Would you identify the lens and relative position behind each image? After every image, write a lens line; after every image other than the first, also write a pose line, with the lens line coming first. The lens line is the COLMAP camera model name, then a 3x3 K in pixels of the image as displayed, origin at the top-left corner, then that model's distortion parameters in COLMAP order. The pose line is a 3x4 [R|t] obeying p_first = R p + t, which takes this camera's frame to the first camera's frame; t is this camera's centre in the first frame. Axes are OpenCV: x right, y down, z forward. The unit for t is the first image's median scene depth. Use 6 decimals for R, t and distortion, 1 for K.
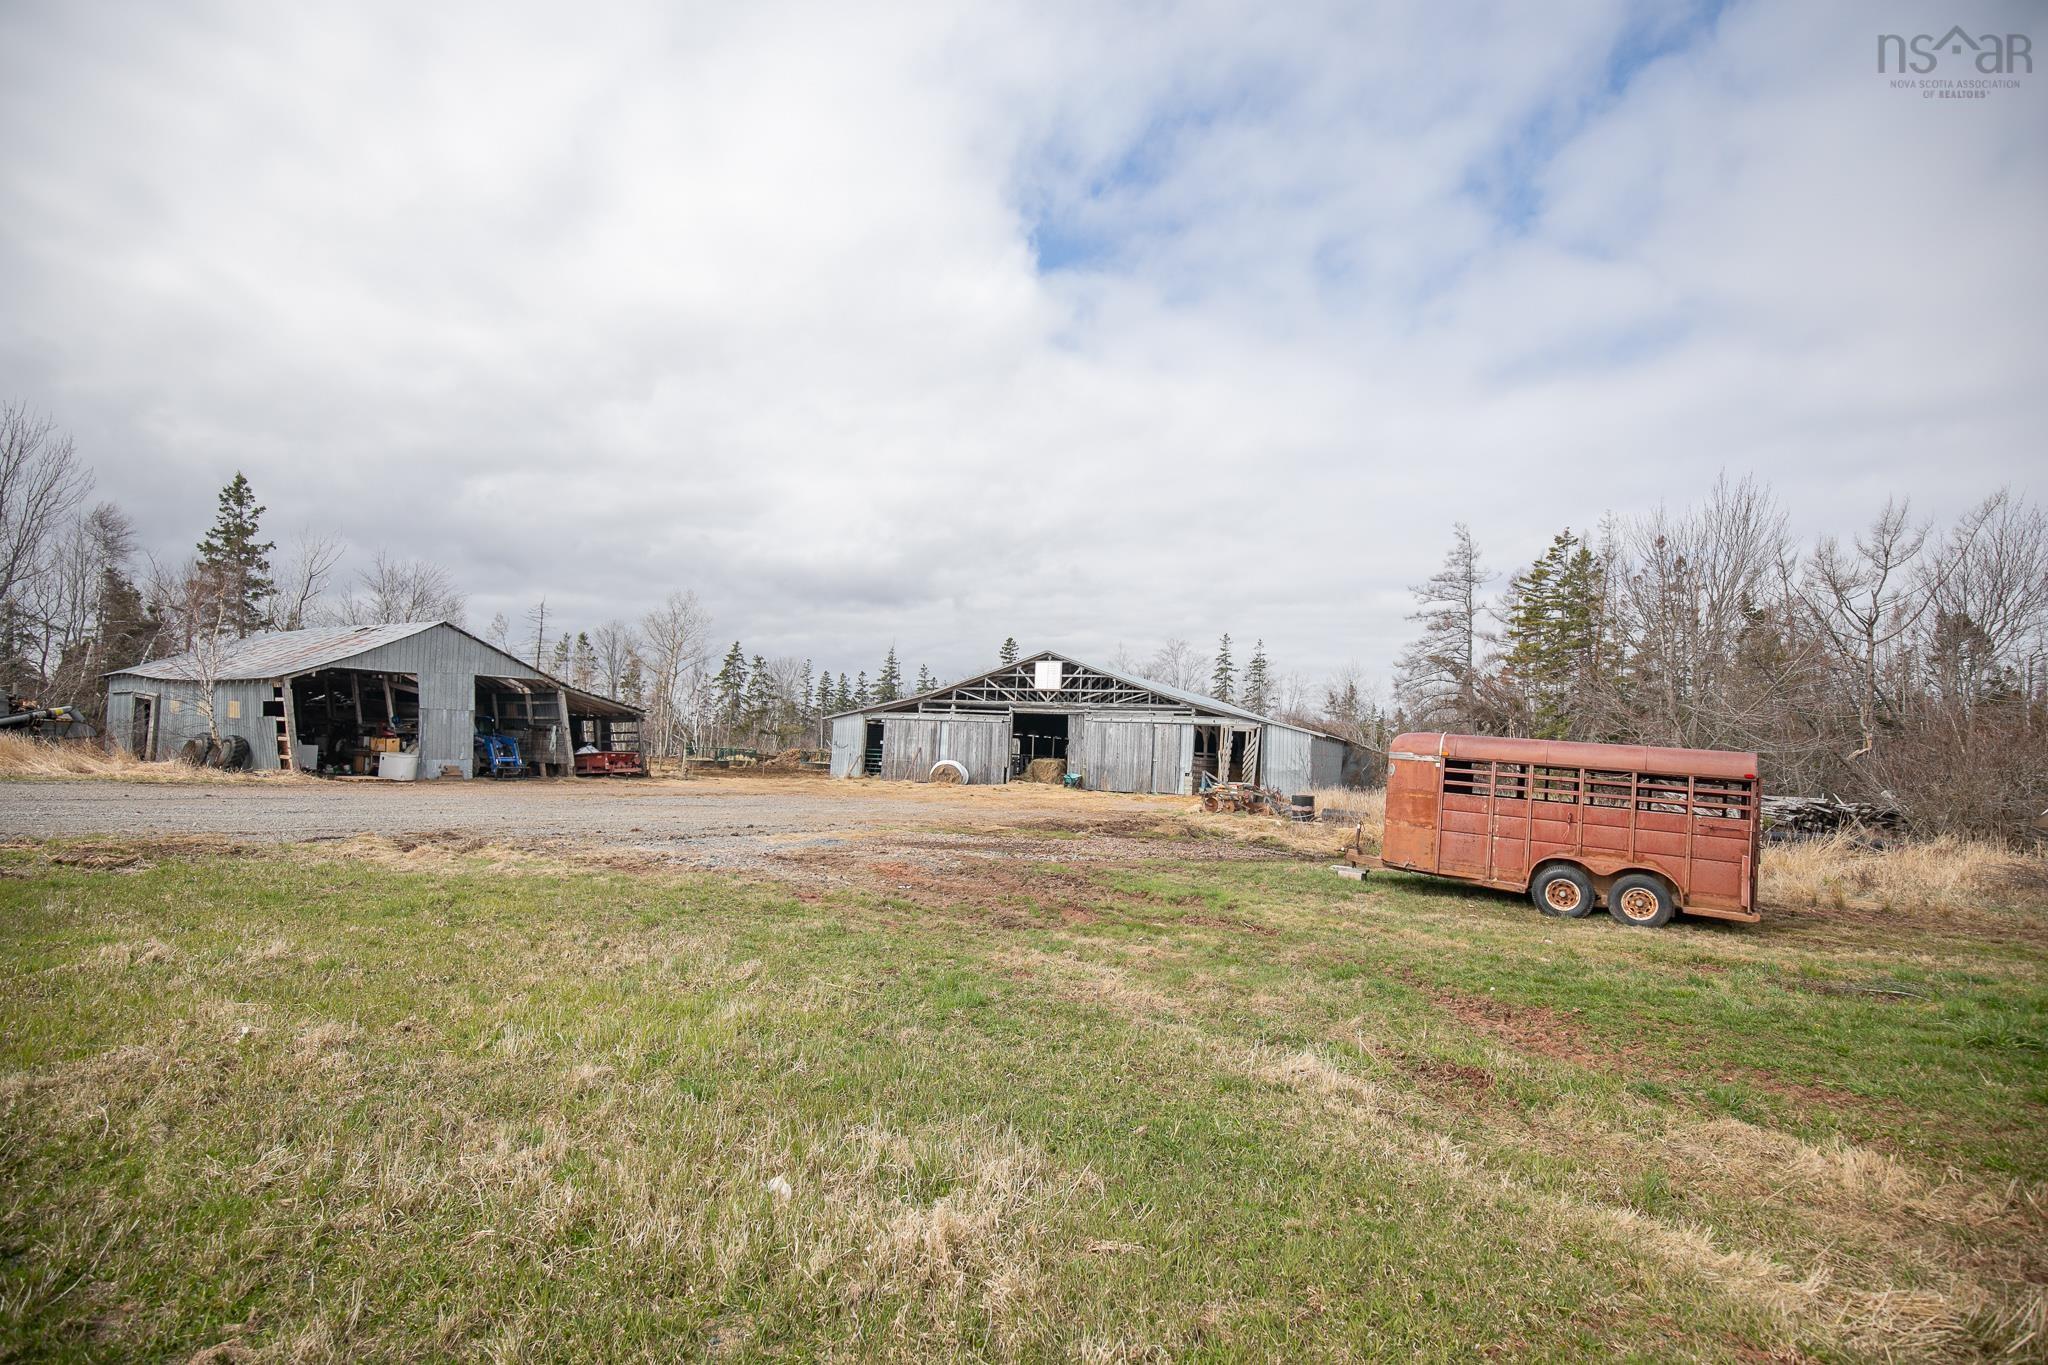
lens RADIAL K [[940.1, 0, 1024.0], [0, 940.1, 682.5], [0, 0, 1]] dist [-0.039571, 0.008378]
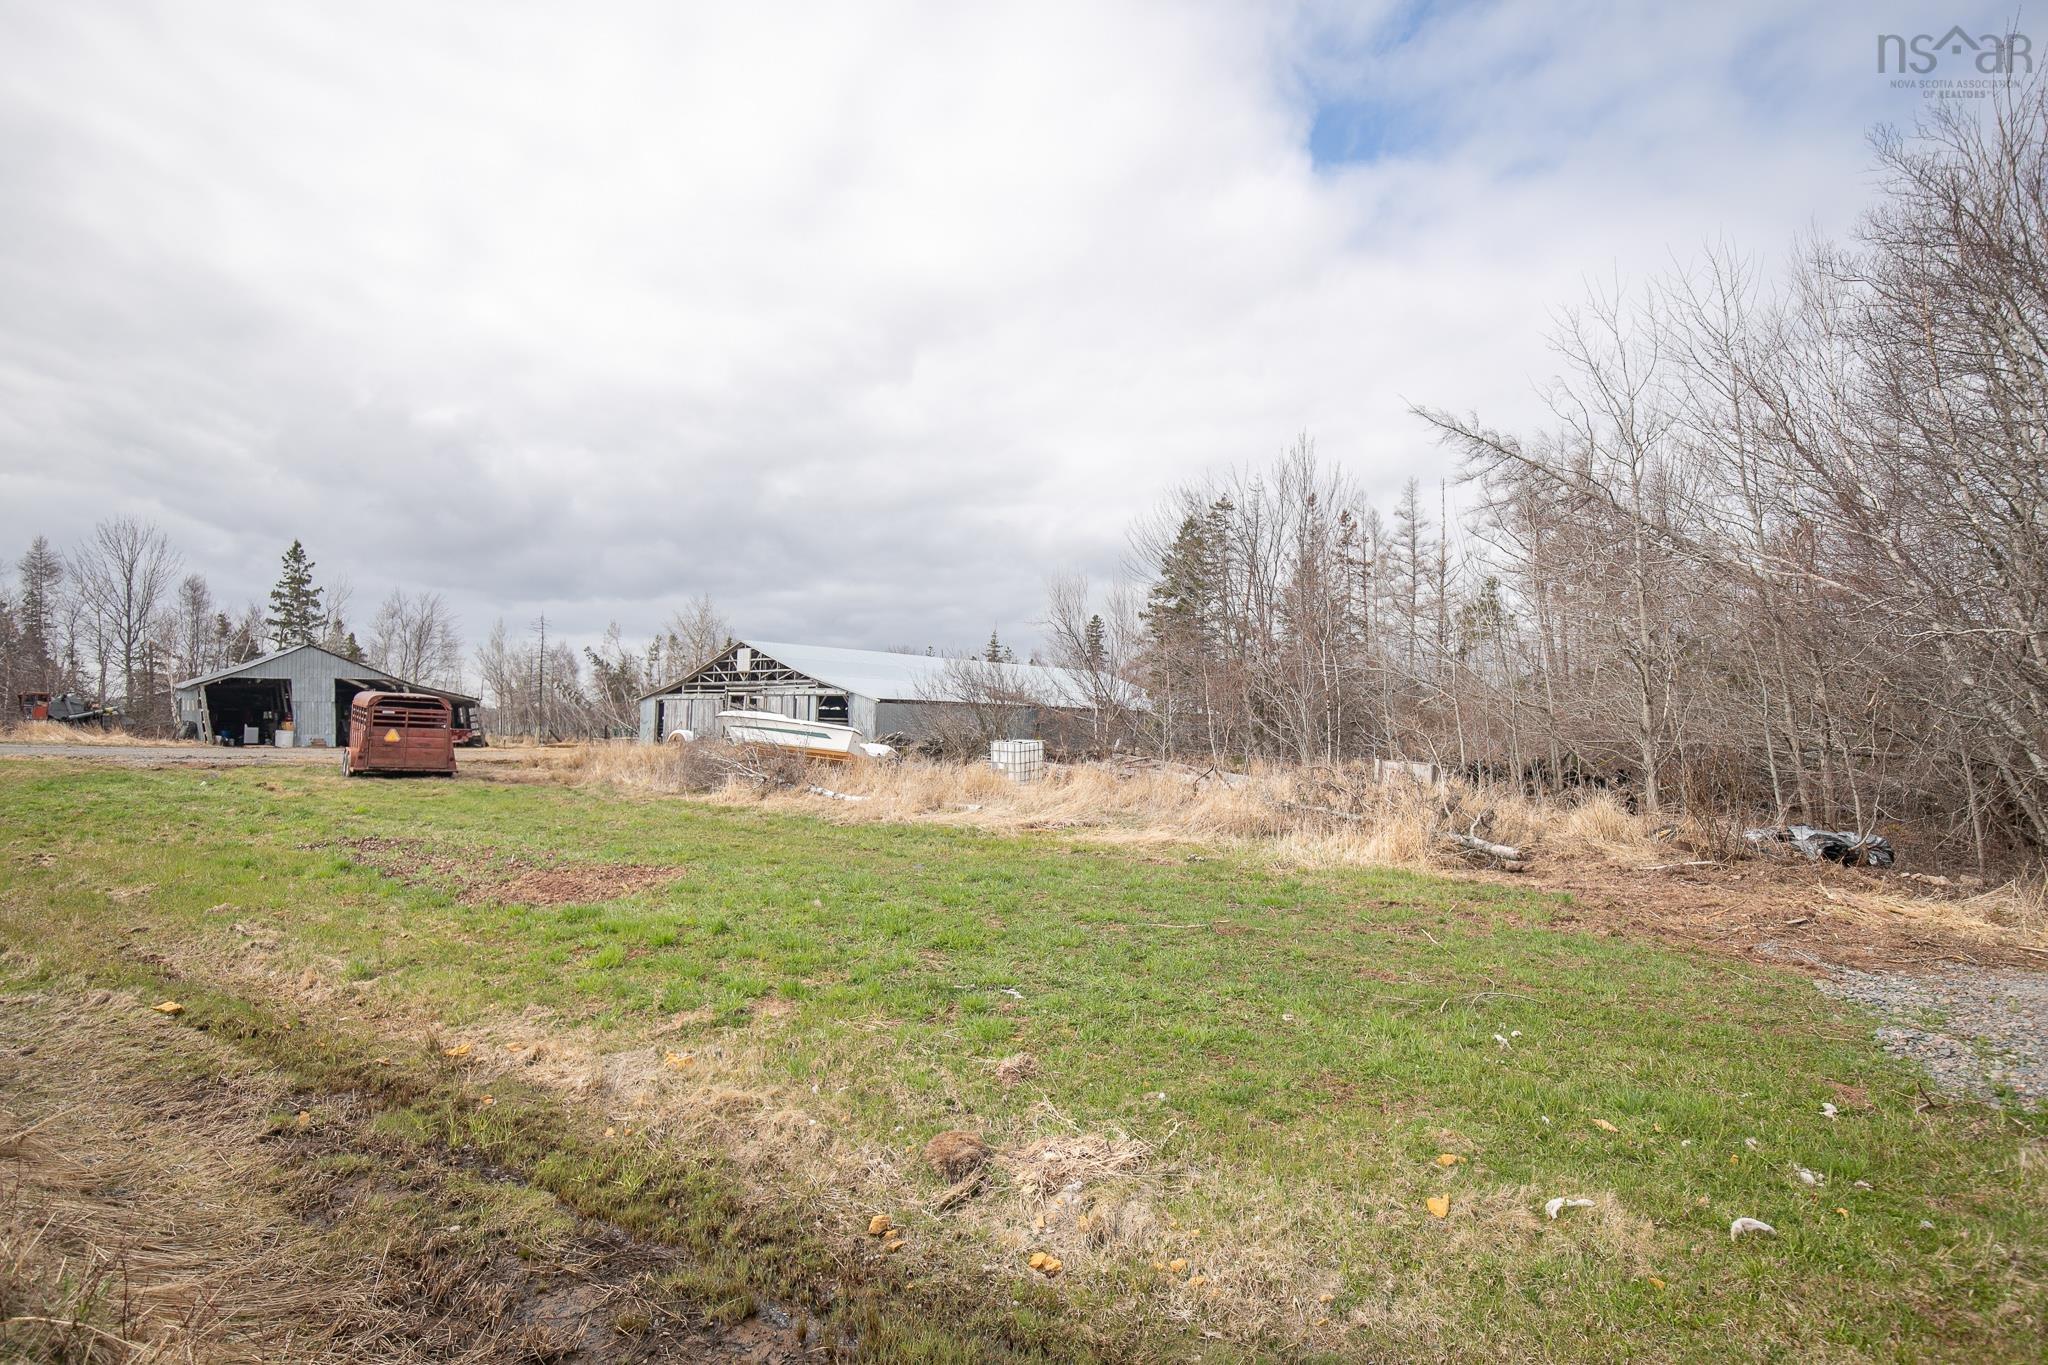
lens RADIAL K [[1060.0, 0, 1024.0], [0, 1060.0, 682.5], [0, 0, 1]] dist [-0.016270, 0.000149]
pose [[0.952963, -0.036920, -0.300830, 0.789063], [0.042551, 0.999020, 0.012186, 0.020449], [0.300085, -0.024413, 0.953600, -0.240216]]
